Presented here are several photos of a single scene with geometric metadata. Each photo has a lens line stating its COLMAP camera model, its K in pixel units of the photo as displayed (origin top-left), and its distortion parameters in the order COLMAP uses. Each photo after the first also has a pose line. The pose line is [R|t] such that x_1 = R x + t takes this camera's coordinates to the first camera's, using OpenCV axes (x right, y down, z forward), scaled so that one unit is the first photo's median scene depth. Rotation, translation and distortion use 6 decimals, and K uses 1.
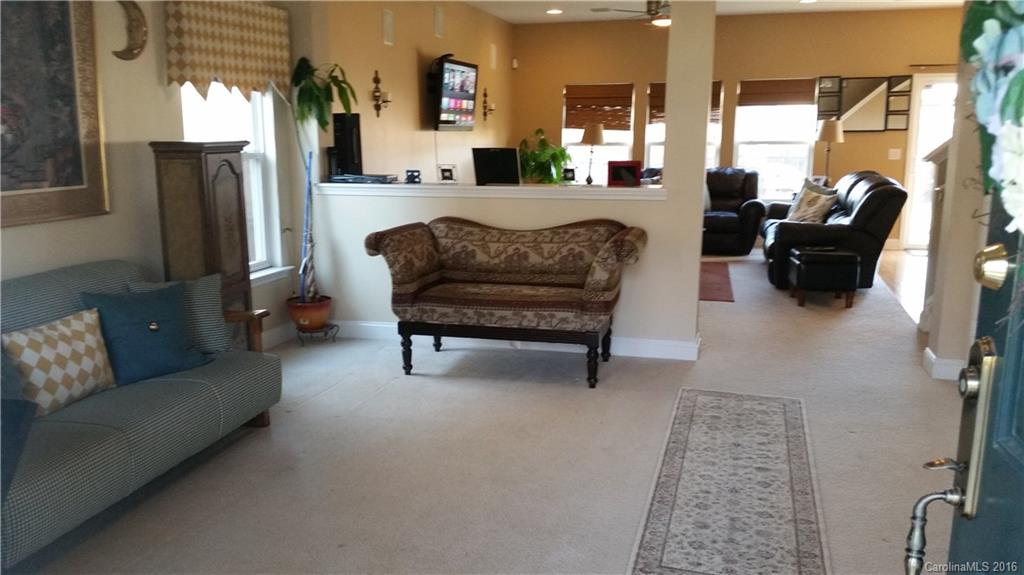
lens RADIAL K [[830.3, 0, 512.0], [0, 830.3, 287.5], [0, 0, 1]] dist [0.157717, -0.337382]
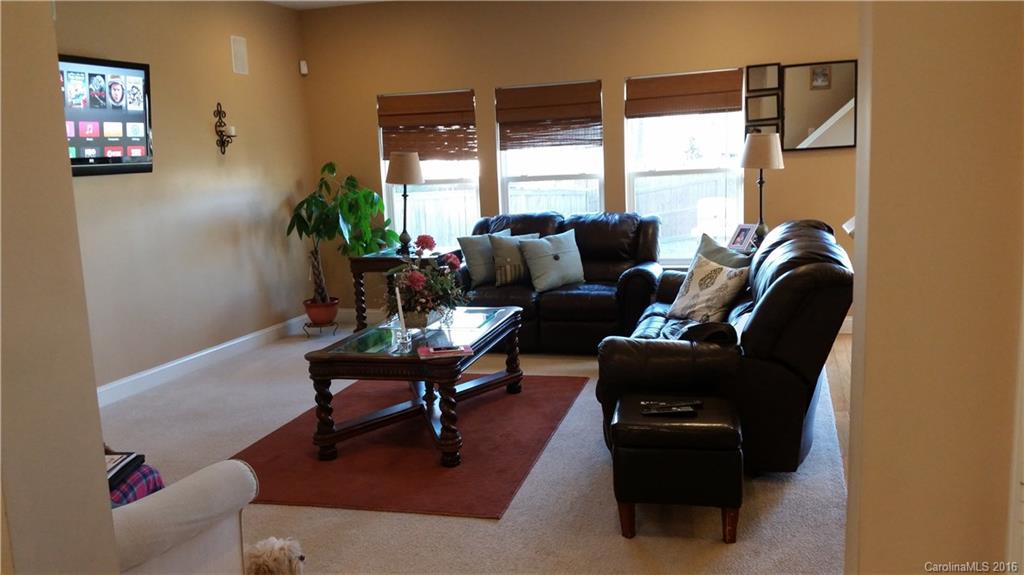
lens RADIAL K [[830.3, 0, 512.0], [0, 830.3, 287.5], [0, 0, 1]] dist [0.157717, -0.337382]
pose [[0.998796, -0.034541, -0.034837, 0.201342], [0.033499, 0.998987, -0.030061, -0.068928], [0.035840, 0.028857, 0.998941, 0.357538]]
